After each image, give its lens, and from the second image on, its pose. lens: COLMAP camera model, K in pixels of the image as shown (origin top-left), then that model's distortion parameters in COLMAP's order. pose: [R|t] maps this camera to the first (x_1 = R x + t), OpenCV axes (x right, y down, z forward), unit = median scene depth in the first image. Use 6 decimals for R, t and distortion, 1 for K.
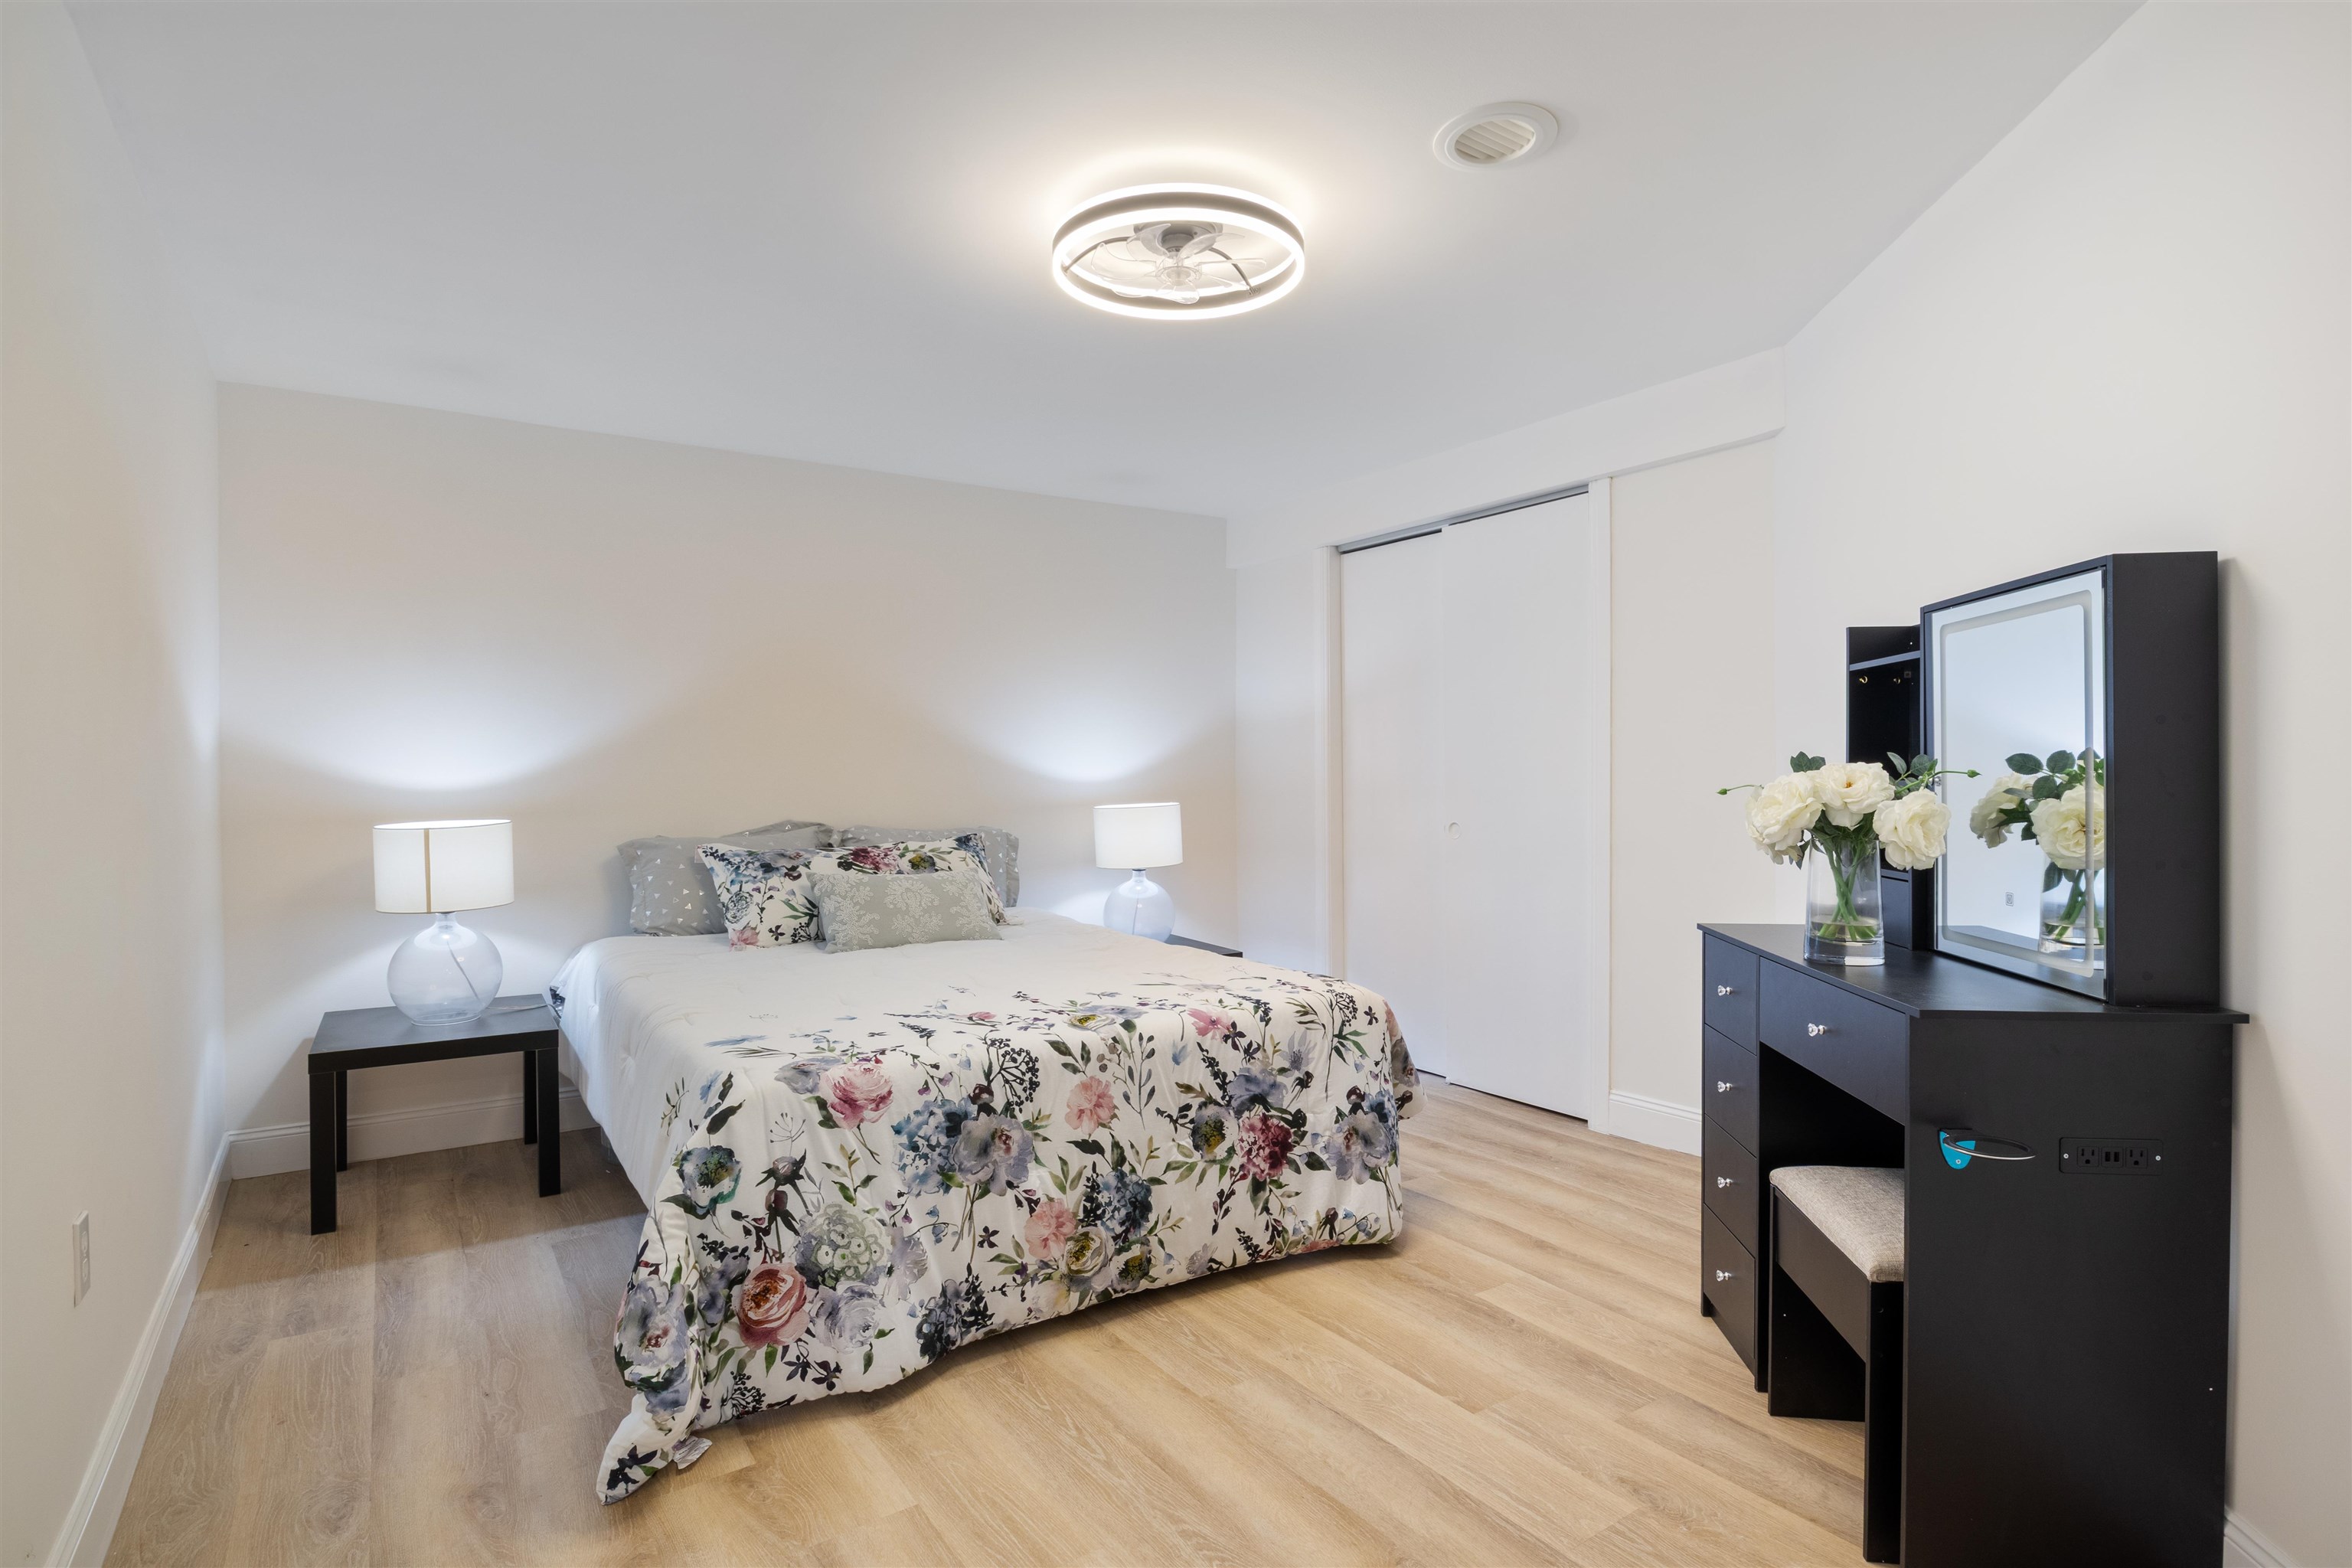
lens RADIAL K [[1196.4, 0, 1189.6], [0, 1196.4, 791.0], [0, 0, 1]] dist [-0.003079, 0.000203]
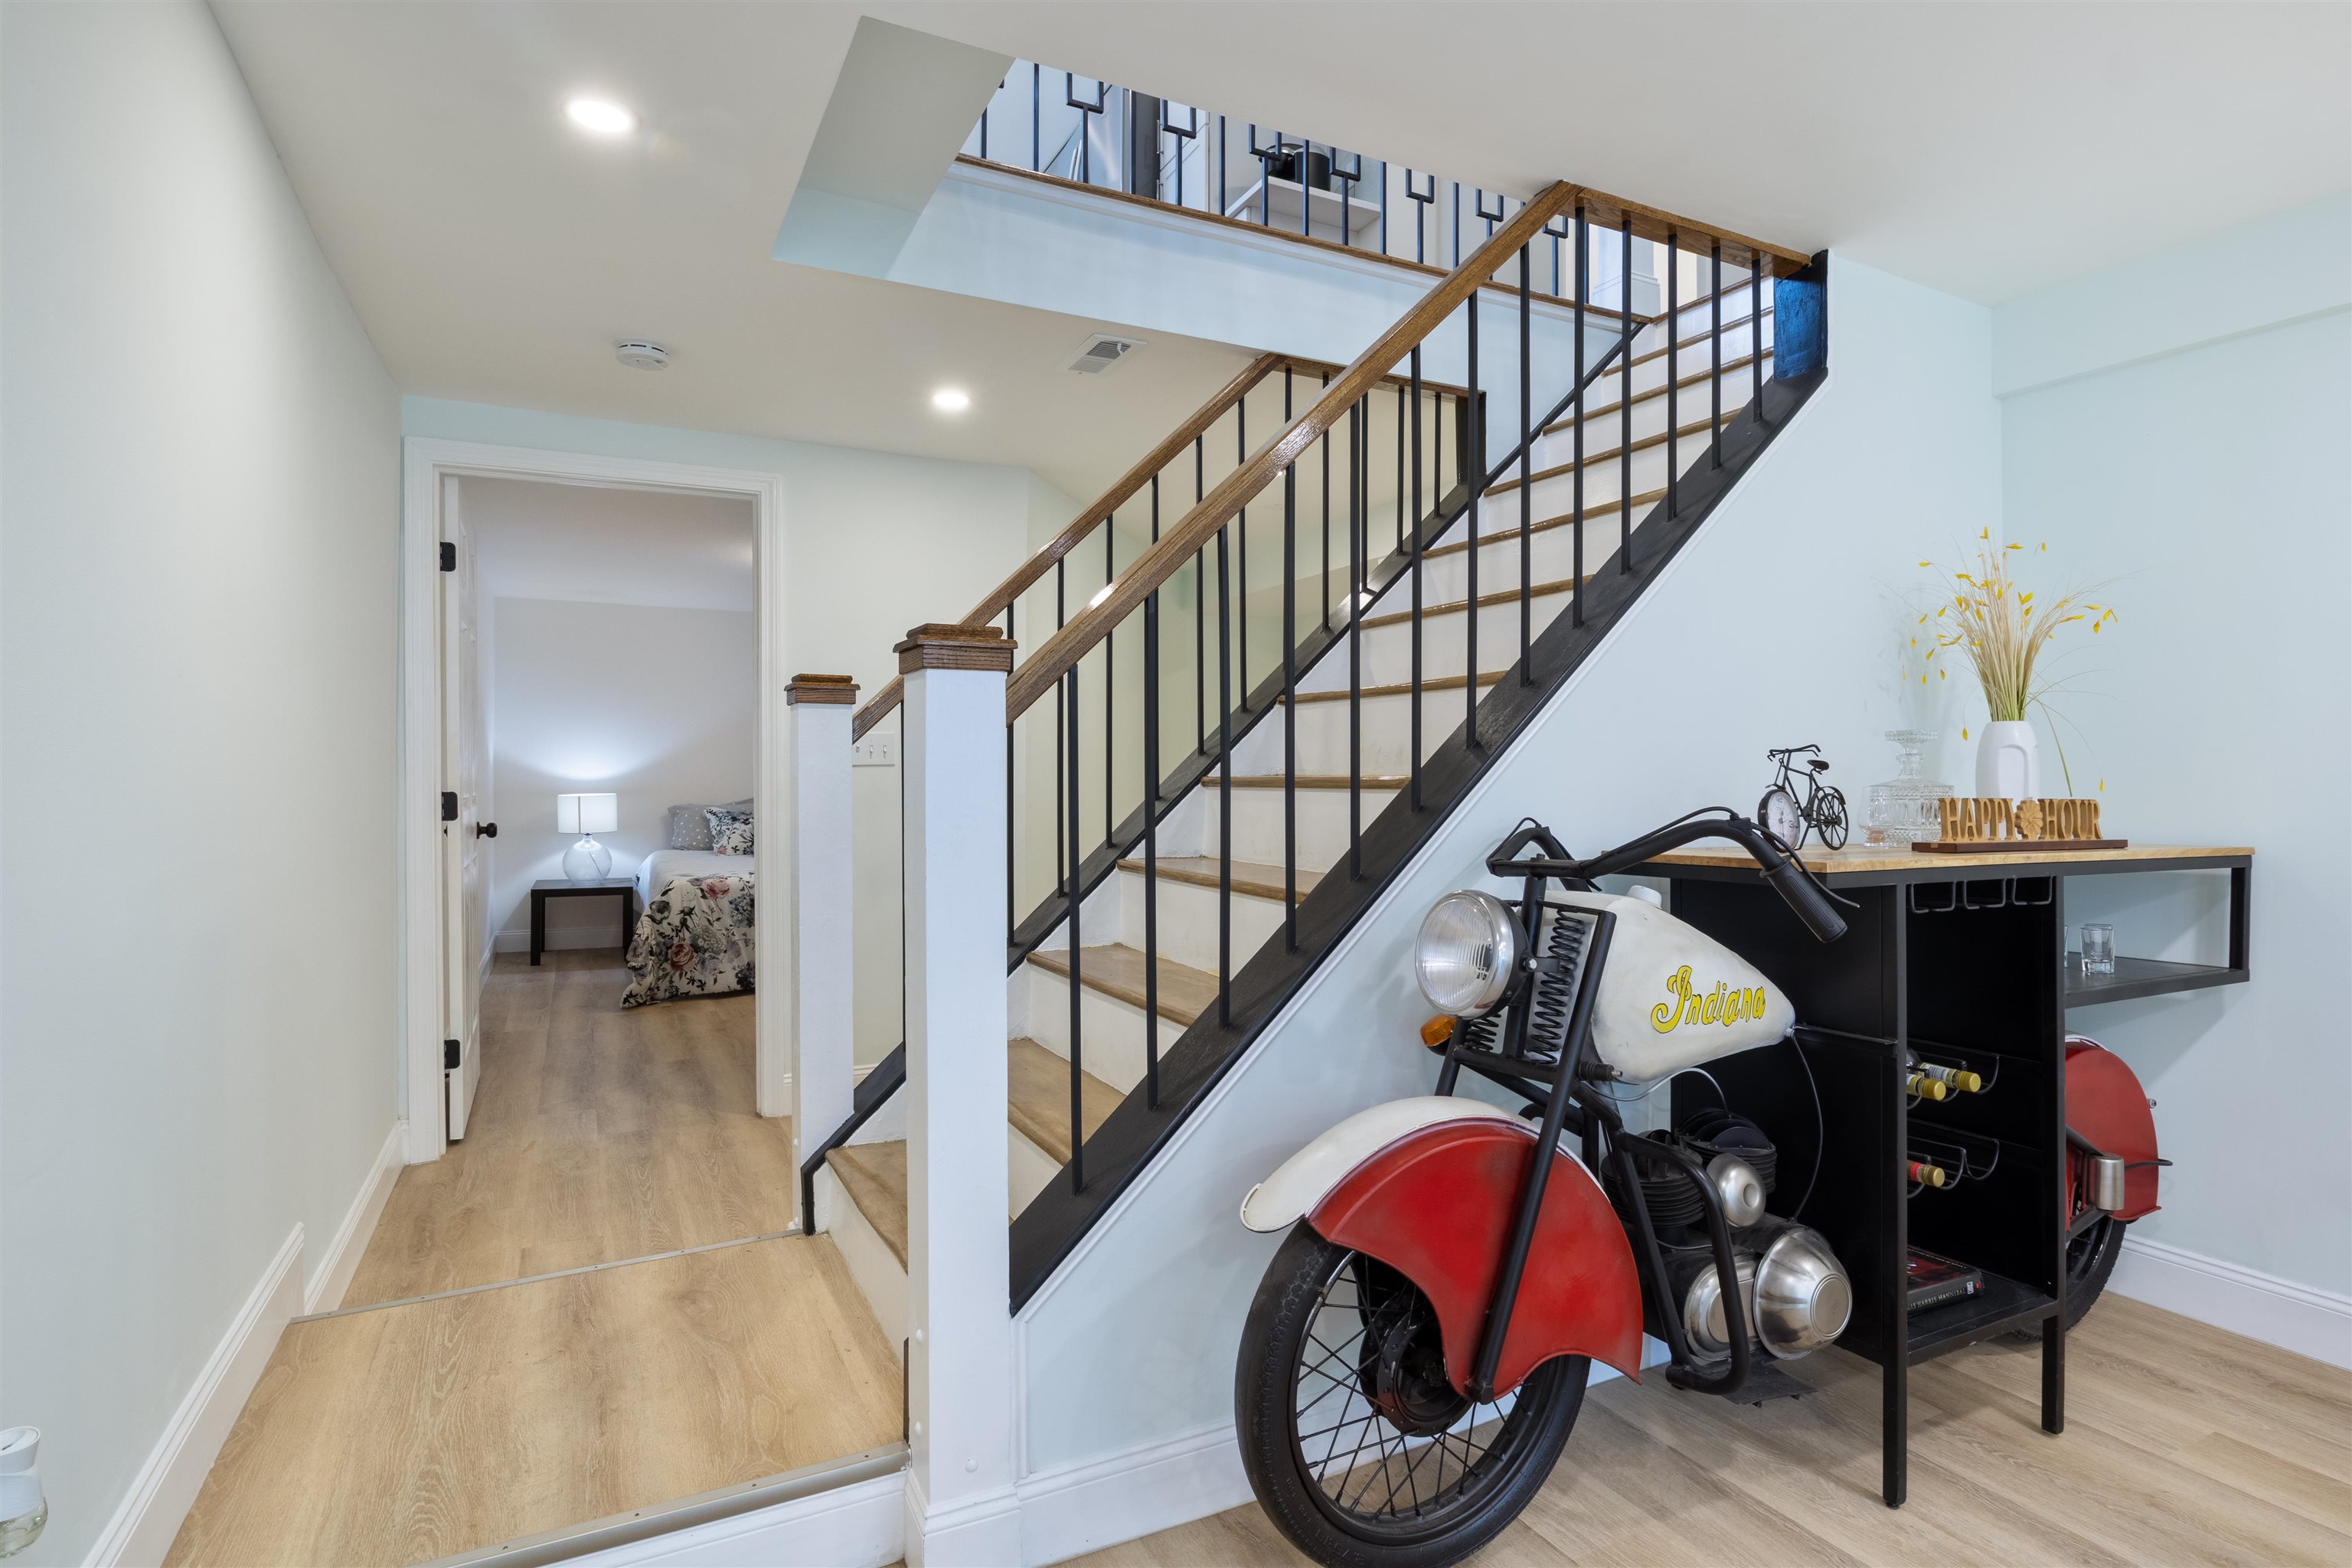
lens RADIAL K [[1196.4, 0, 1163.3], [0, 1196.4, 783.7], [0, 0, 1]] dist [-0.003079, 0.000203]
pose [[0.990950, 0.008113, -0.133983, 1.115388], [-0.009239, 0.999927, -0.007780, 0.021986], [0.133910, 0.008948, 0.990953, -1.606410]]
